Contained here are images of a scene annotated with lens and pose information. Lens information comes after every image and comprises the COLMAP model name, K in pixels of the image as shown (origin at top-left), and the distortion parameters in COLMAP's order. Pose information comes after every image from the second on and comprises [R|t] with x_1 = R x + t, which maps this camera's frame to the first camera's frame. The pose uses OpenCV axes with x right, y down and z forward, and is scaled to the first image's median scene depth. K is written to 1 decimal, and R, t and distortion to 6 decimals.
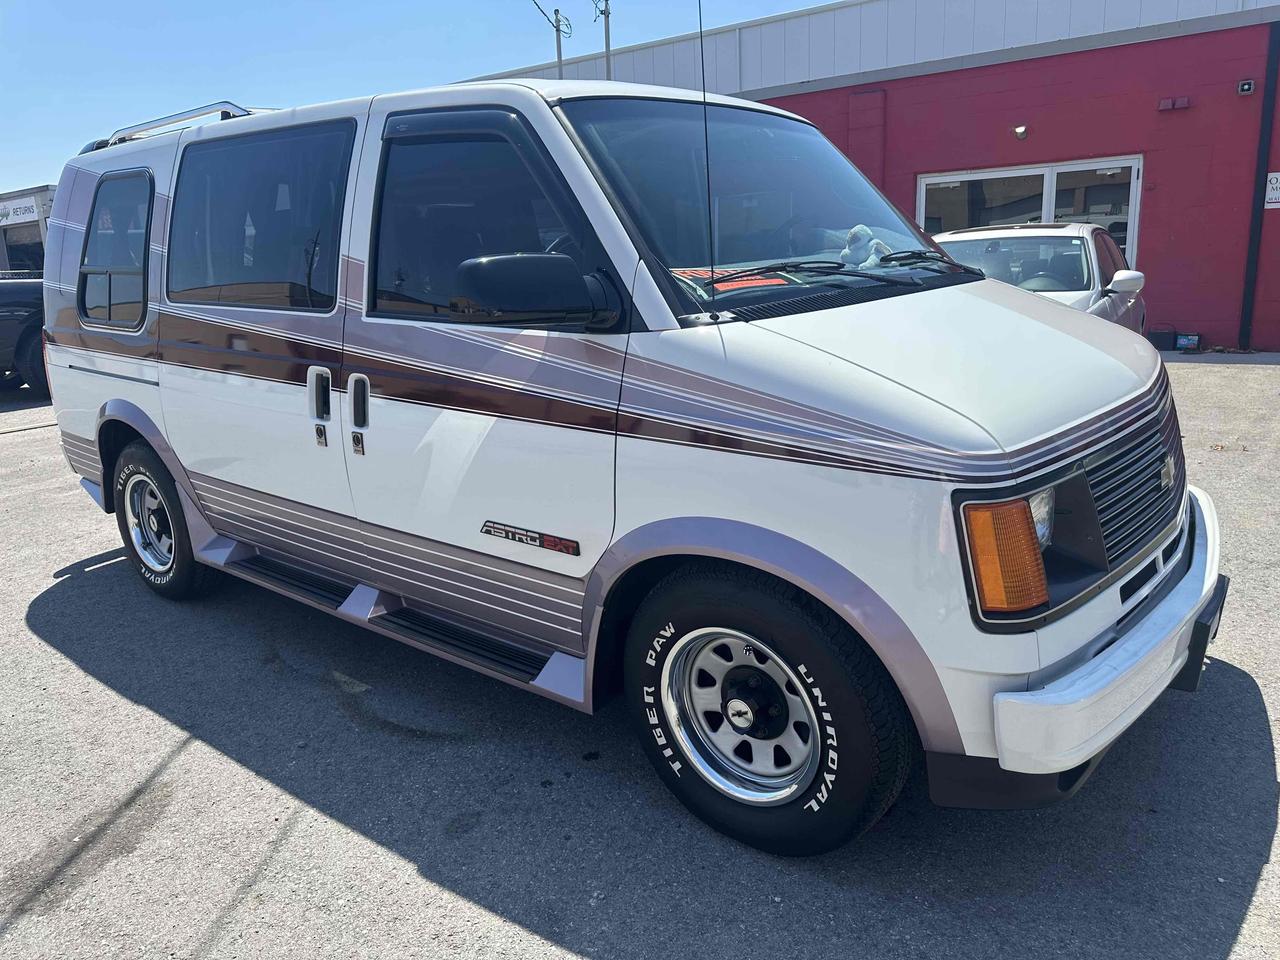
lens RADIAL K [[893.9, 0, 619.3], [0, 893.9, 479.9], [0, 0, 1]] dist [0.065900, -0.073904]
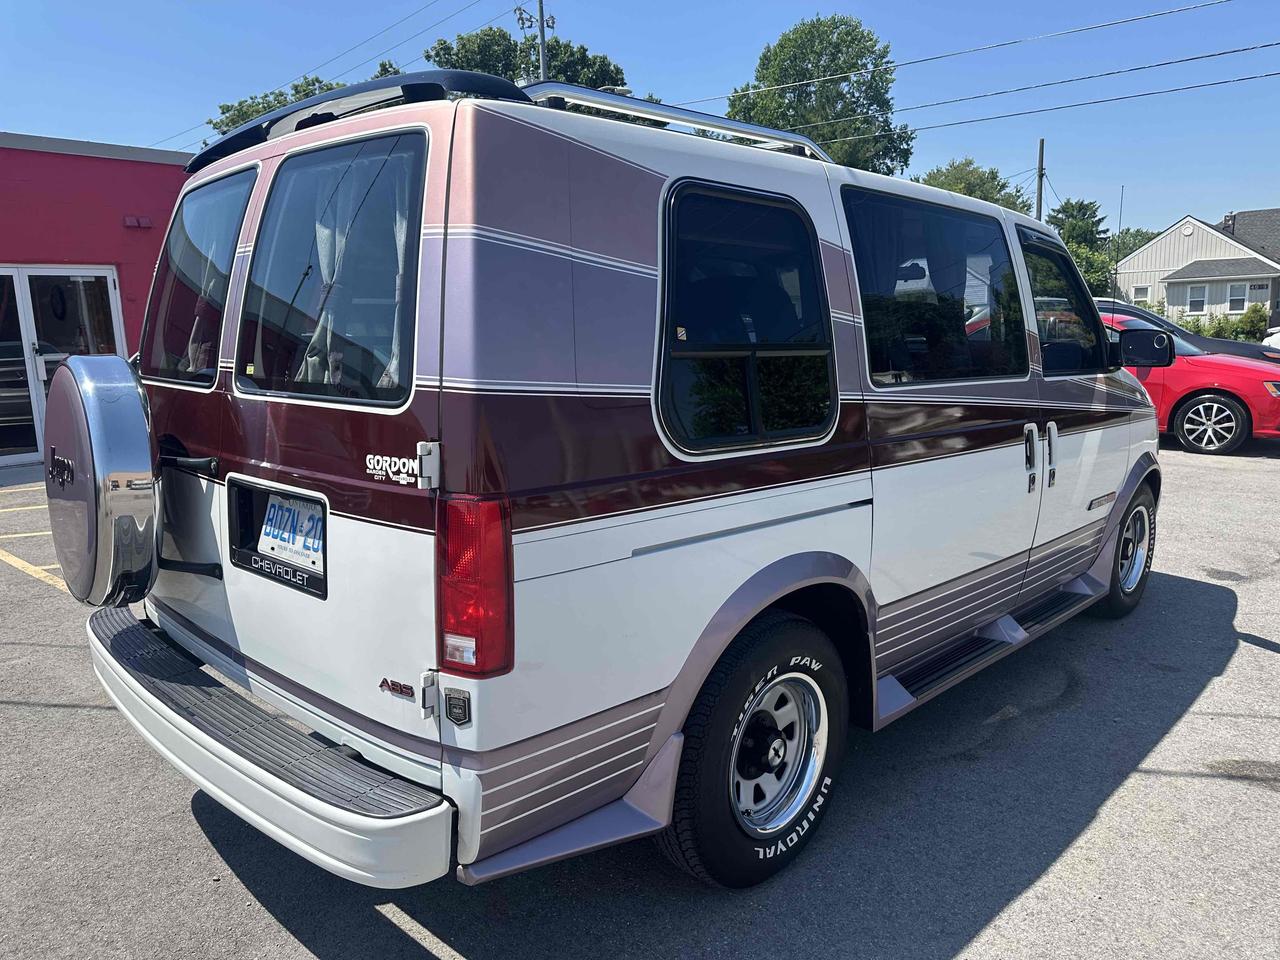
lens RADIAL K [[922.2, 0, 632.4], [0, 922.2, 481.1], [0, 0, 1]] dist [0.050053, -0.050739]
pose [[0.089540, -0.130277, 0.987426, -1.498446], [0.258465, 0.960483, 0.103284, -0.294903], [-0.961862, 0.245967, 0.119673, 1.300491]]
